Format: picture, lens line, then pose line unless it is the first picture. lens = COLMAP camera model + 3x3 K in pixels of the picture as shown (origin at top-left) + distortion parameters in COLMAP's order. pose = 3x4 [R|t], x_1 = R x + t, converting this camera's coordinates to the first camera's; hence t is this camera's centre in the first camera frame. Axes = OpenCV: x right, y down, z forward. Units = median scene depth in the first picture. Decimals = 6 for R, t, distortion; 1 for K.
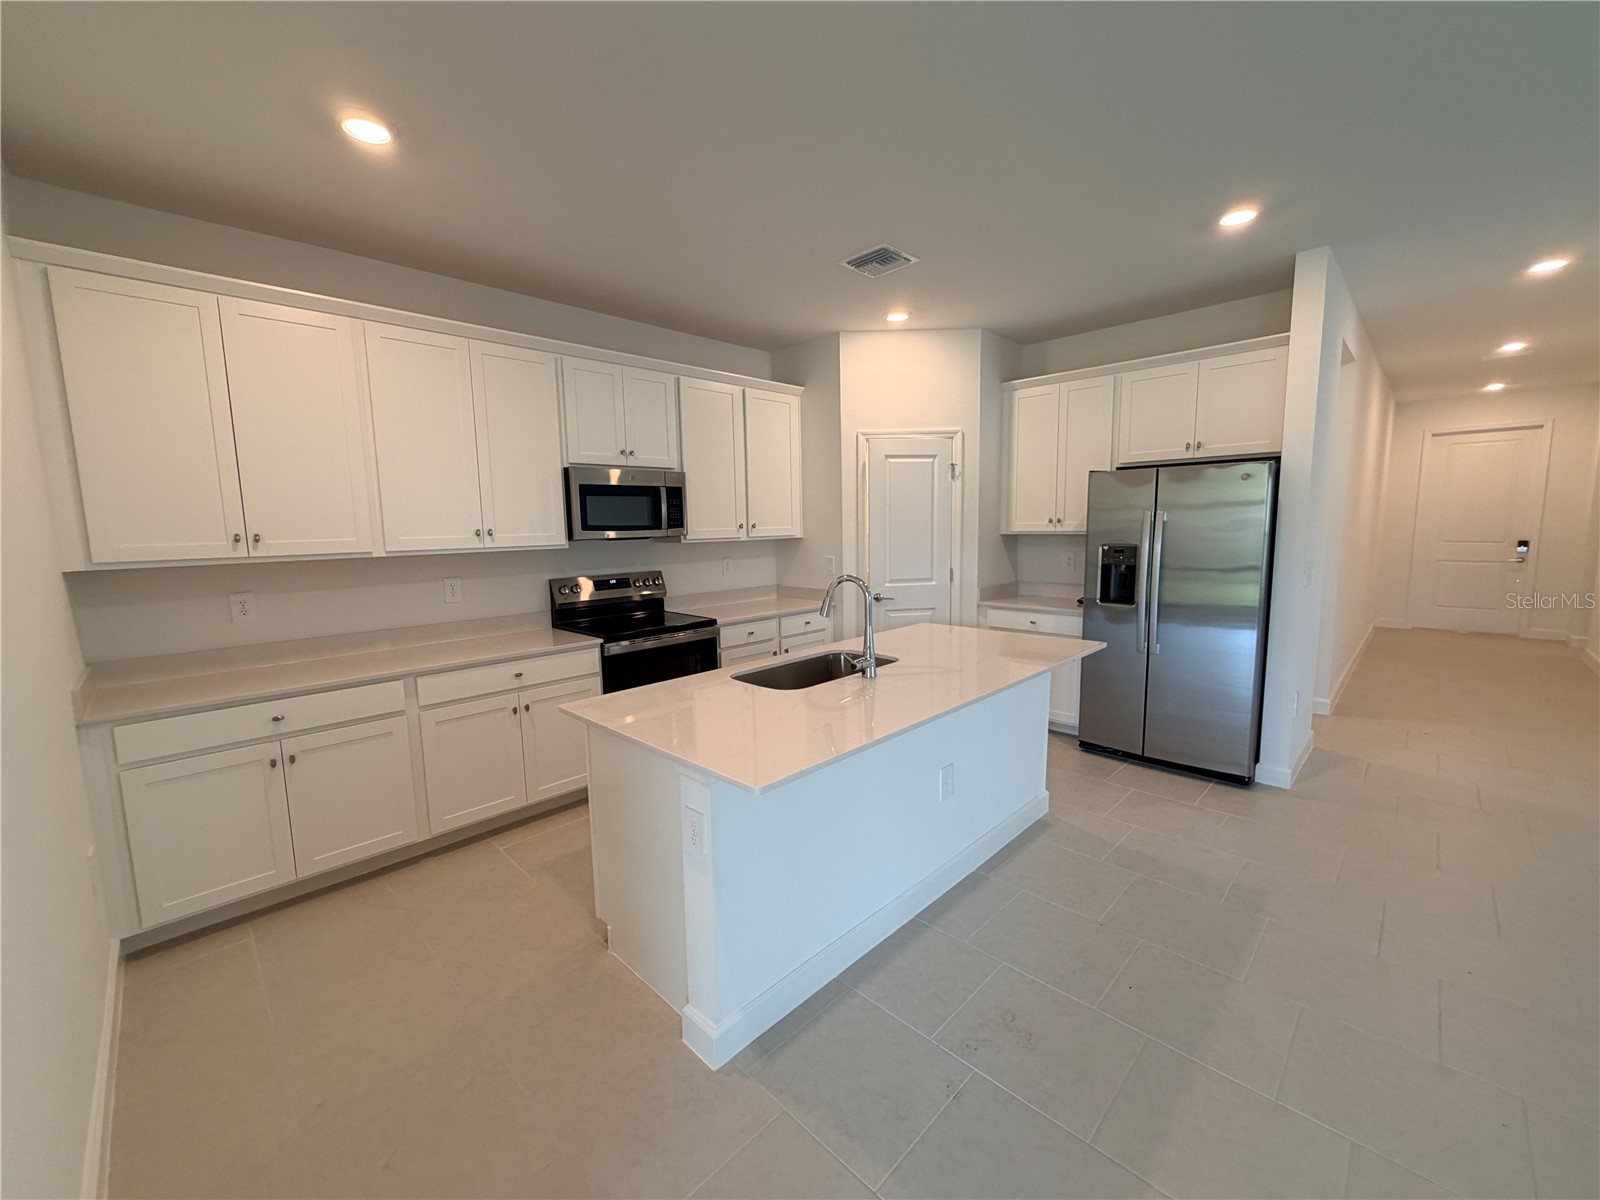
lens RADIAL K [[635.2, 0, 796.2], [0, 635.2, 601.0], [0, 0, 1]] dist [0.000110, -0.000498]
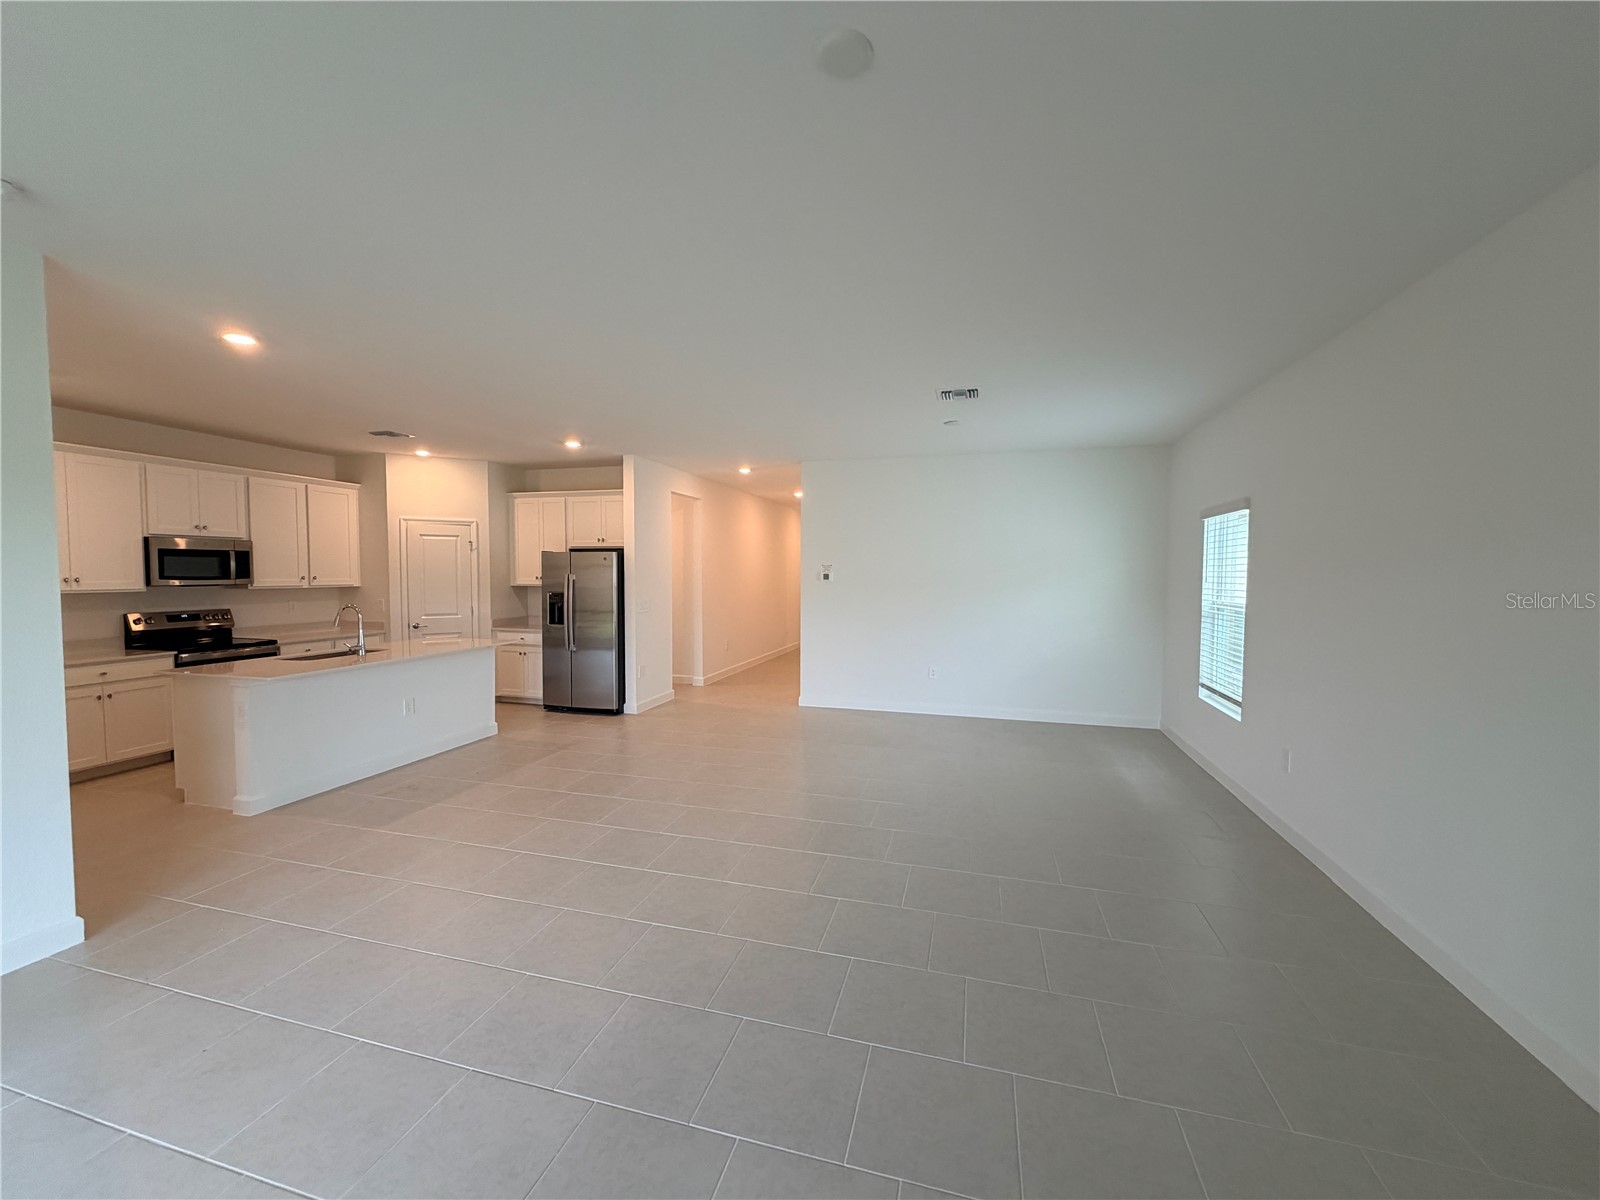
lens RADIAL K [[635.2, 0, 796.2], [0, 635.2, 601.0], [0, 0, 1]] dist [0.000110, -0.000498]
pose [[0.872797, 0.000104, 0.488083, 0.210493], [0.040094, 0.996605, -0.071908, 0.093623], [-0.486434, 0.082330, 0.869830, -0.896880]]
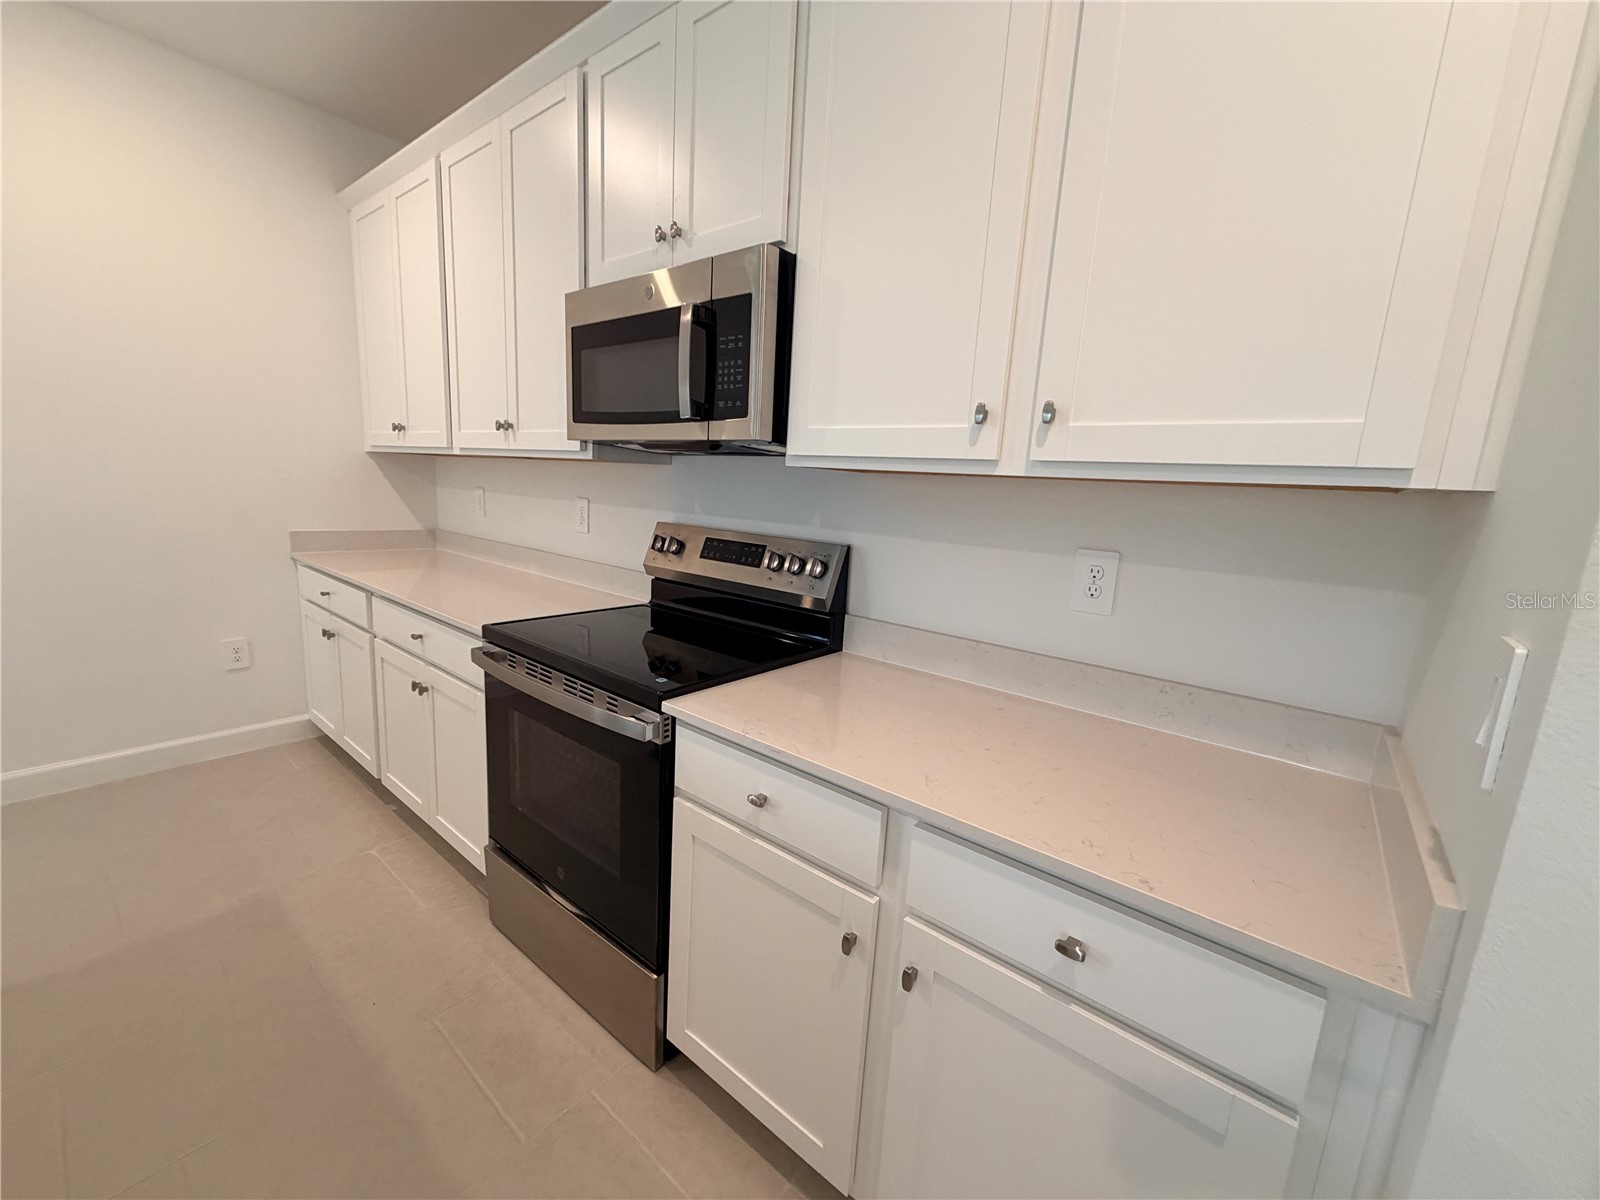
lens RADIAL K [[635.2, 0, 796.2], [0, 635.2, 601.0], [0, 0, 1]] dist [0.000110, -0.000498]
pose [[0.101207, 0.205786, -0.973349, 0.187531], [-0.179520, 0.966090, 0.185586, -0.089469], [0.978534, 0.155953, 0.134718, 1.021619]]
